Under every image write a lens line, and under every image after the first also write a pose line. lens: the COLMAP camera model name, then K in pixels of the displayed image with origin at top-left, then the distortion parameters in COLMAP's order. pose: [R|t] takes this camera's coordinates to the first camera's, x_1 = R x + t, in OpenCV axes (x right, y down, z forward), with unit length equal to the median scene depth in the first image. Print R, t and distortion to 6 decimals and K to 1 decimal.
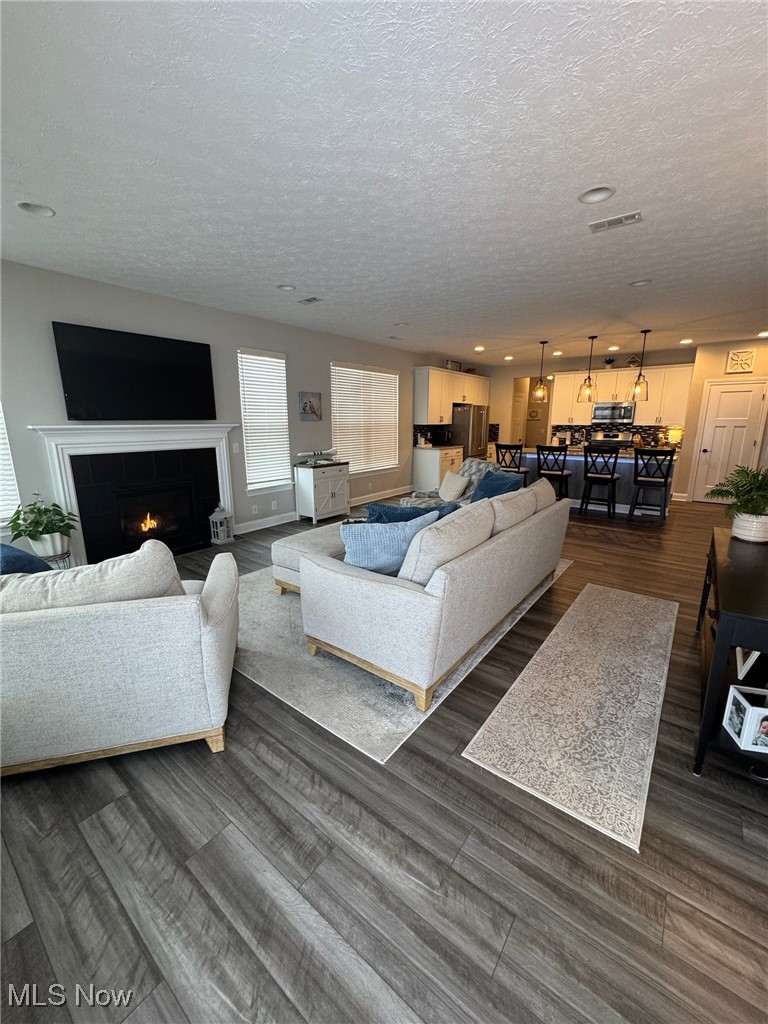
lens RADIAL K [[406.5, 0, 384.1], [0, 406.5, 511.0], [0, 0, 1]] dist [-0.004298, 0.000706]
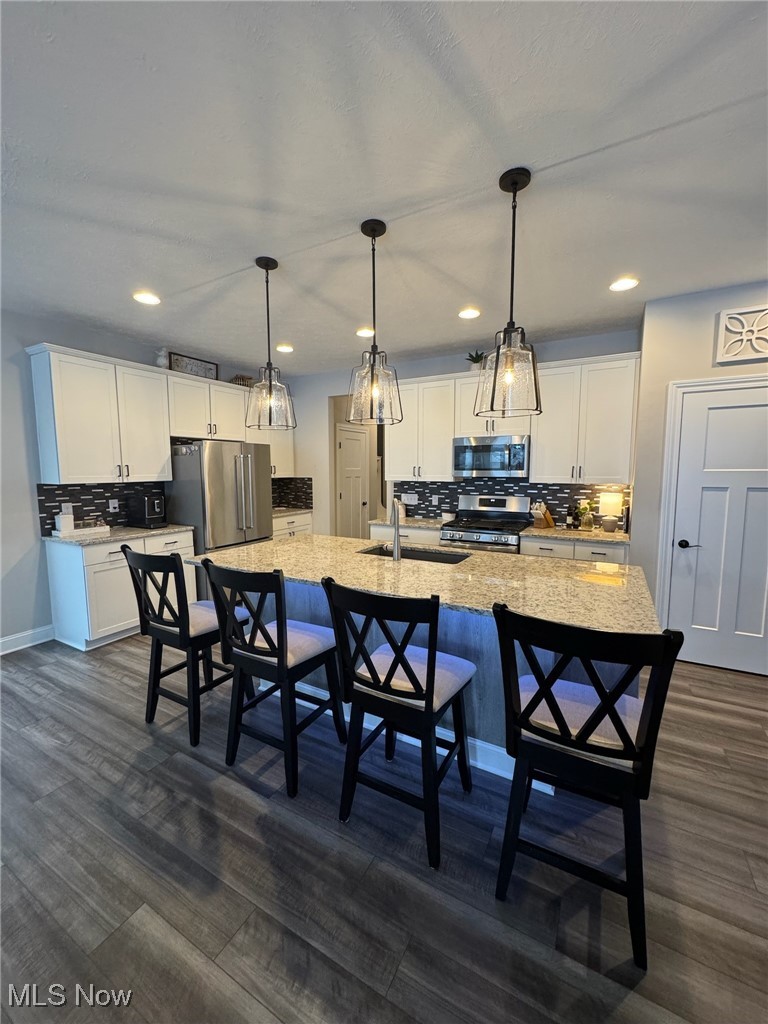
lens RADIAL K [[406.5, 0, 384.2], [0, 406.5, 509.8], [0, 0, 1]] dist [-0.004298, 0.000706]
pose [[0.988800, -0.015498, 0.148439, 0.372563], [0.032669, 0.992949, -0.113952, -0.130315], [-0.145626, 0.117525, 0.982334, 0.556508]]
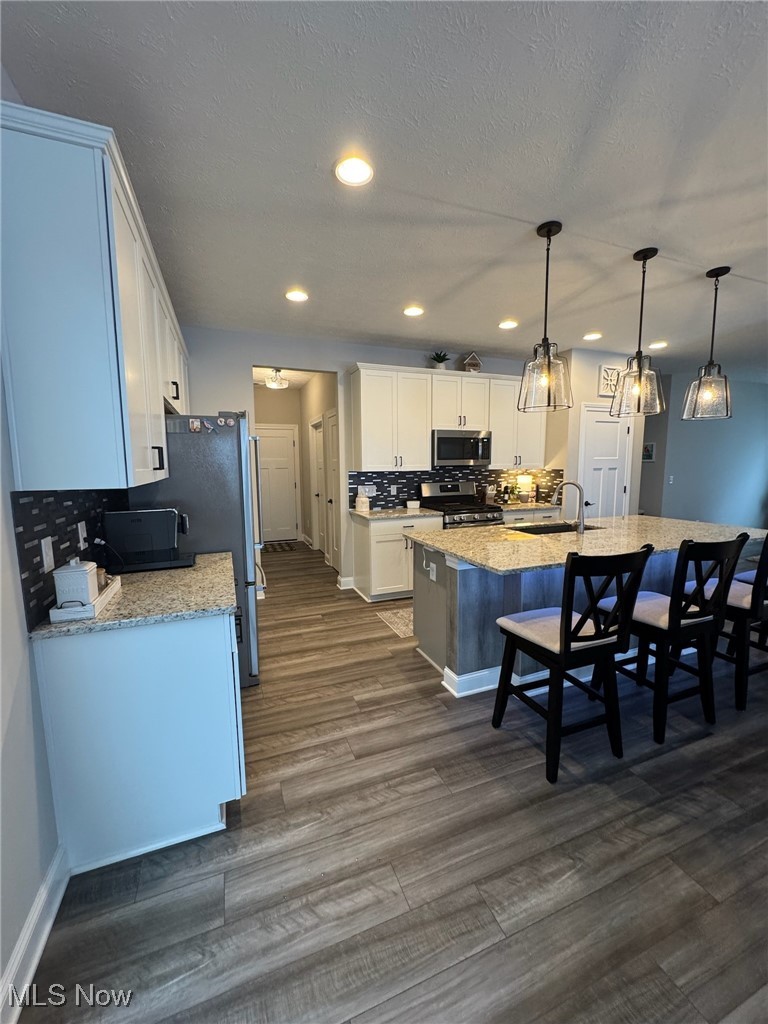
lens RADIAL K [[406.5, 0, 382.2], [0, 406.5, 509.3], [0, 0, 1]] dist [-0.004298, 0.000706]
pose [[0.516853, -0.101750, 0.850006, 0.015118], [0.195260, 0.980751, -0.001329, -0.183586], [-0.833509, 0.166659, 0.526772, 0.827205]]
